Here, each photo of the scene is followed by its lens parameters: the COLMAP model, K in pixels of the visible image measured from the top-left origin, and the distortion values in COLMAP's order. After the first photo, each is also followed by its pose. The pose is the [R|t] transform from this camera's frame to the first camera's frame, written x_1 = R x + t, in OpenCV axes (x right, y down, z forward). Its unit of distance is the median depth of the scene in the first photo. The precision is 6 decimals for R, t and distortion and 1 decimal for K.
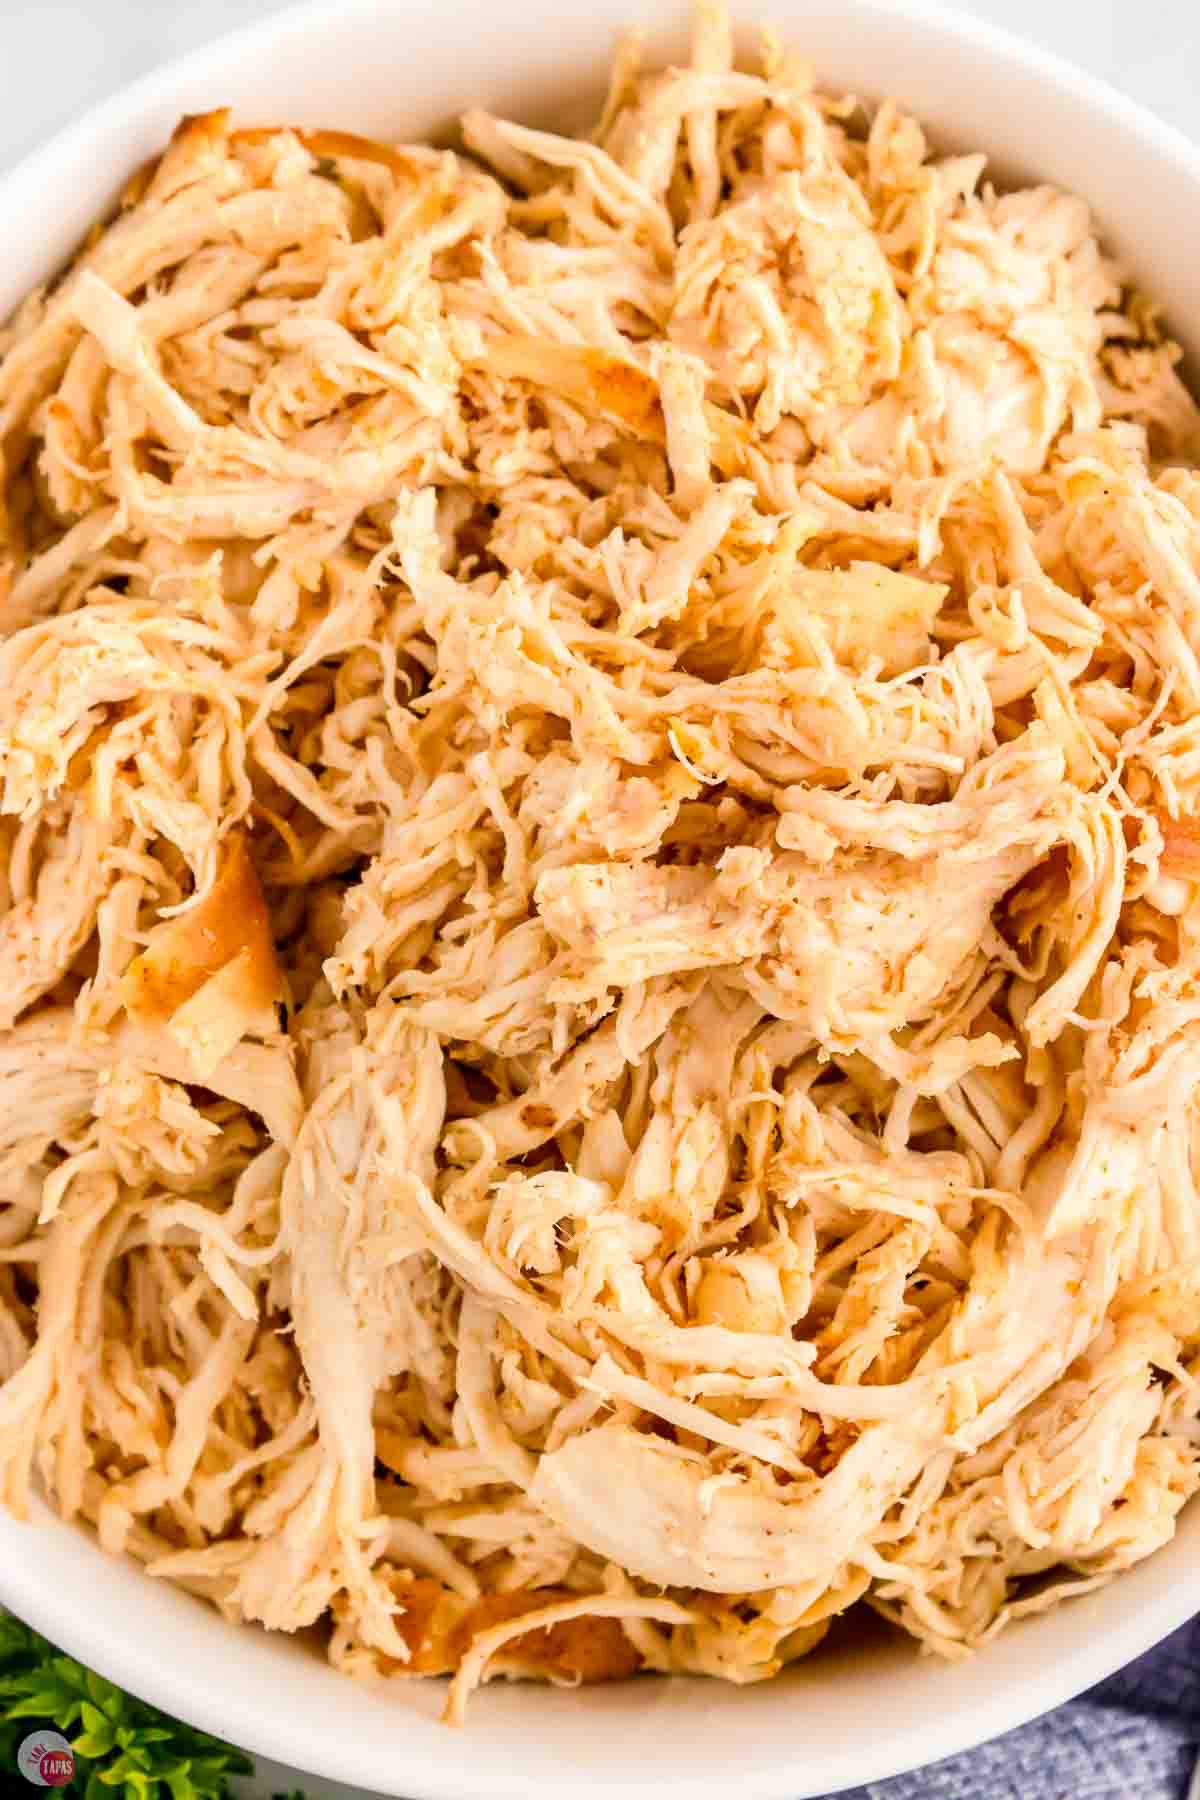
lens RADIAL K [[3880.8, 0, 605.9], [0, 3880.8, 899.9], [0, 0, 1]] dist [-0.094868, 0.000000]
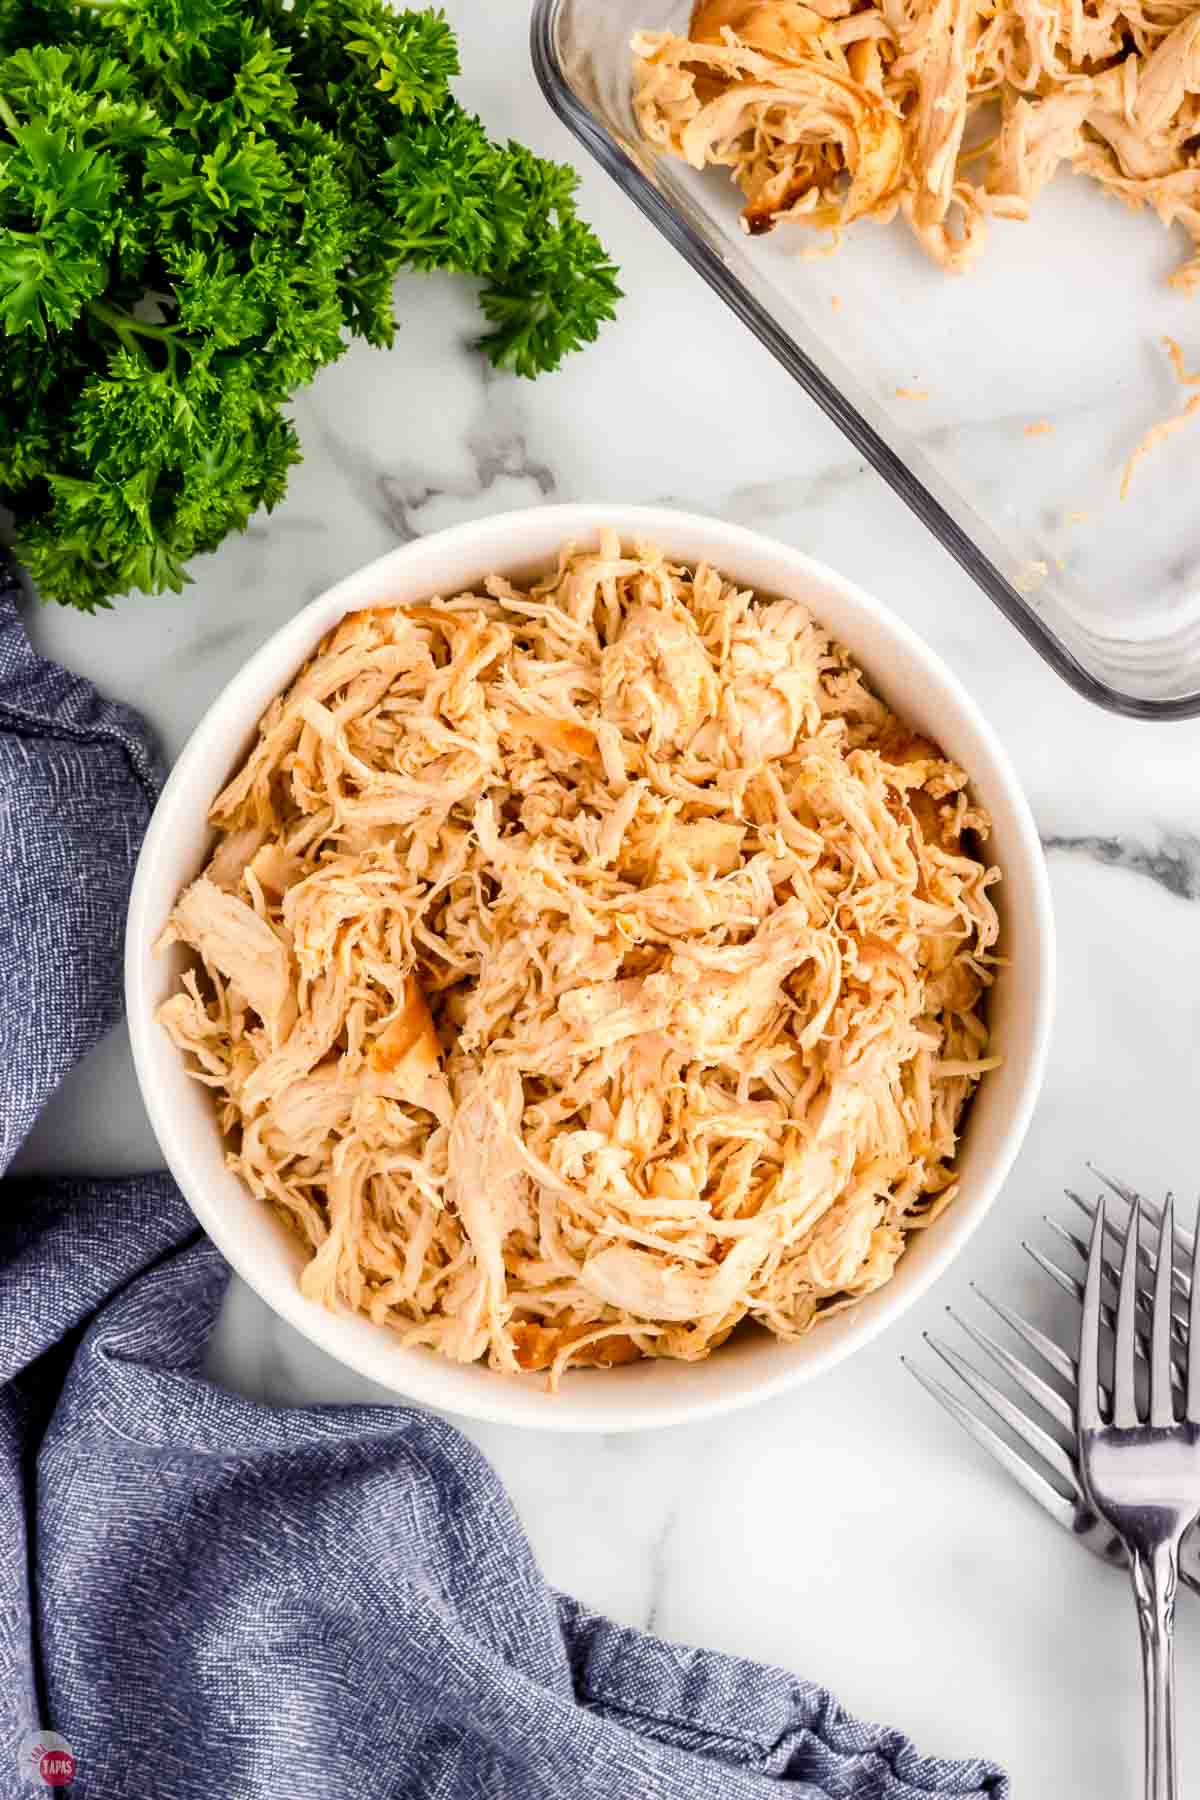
lens RADIAL K [[3918.8, 0, 597.9], [0, 3918.8, 900.6], [0, 0, 1]] dist [0.034551, 0.000000]
pose [[0.996426, -0.084316, -0.005172, 0.017520], [0.084339, 0.989502, 0.117354, -0.288741], [-0.004777, -0.117370, 0.993077, -1.041122]]
